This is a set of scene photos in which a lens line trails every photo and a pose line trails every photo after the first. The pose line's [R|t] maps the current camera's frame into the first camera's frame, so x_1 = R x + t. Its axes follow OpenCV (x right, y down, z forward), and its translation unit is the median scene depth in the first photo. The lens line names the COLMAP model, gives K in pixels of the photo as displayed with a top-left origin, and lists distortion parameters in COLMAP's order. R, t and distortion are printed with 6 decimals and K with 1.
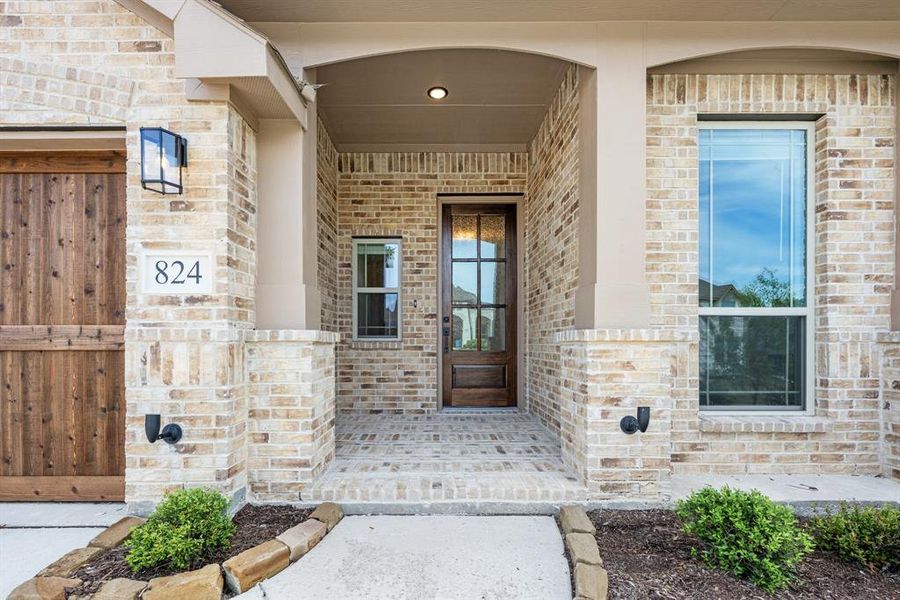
lens RADIAL K [[366.6, 0, 448.5], [0, 366.6, 303.6], [0, 0, 1]] dist [-0.000251, -0.000044]
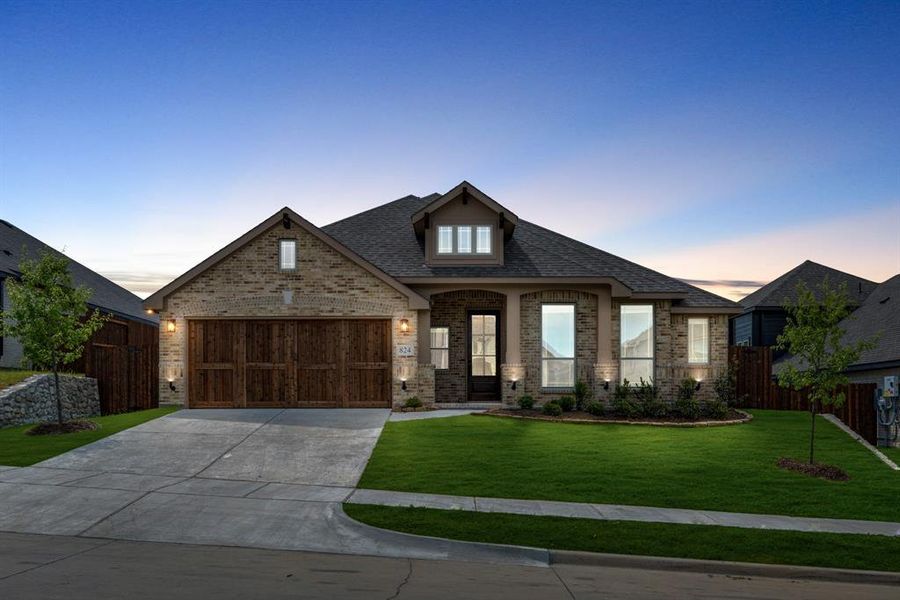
lens RADIAL K [[364.6, 0, 449.0], [0, 364.6, 345.4], [0, 0, 1]] dist [-0.000126, -0.000003]
pose [[0.997109, -0.002176, -0.075958, 0.089505], [0.001900, 0.999991, -0.003704, -0.108460], [0.075965, 0.003549, 0.997104, -2.838838]]
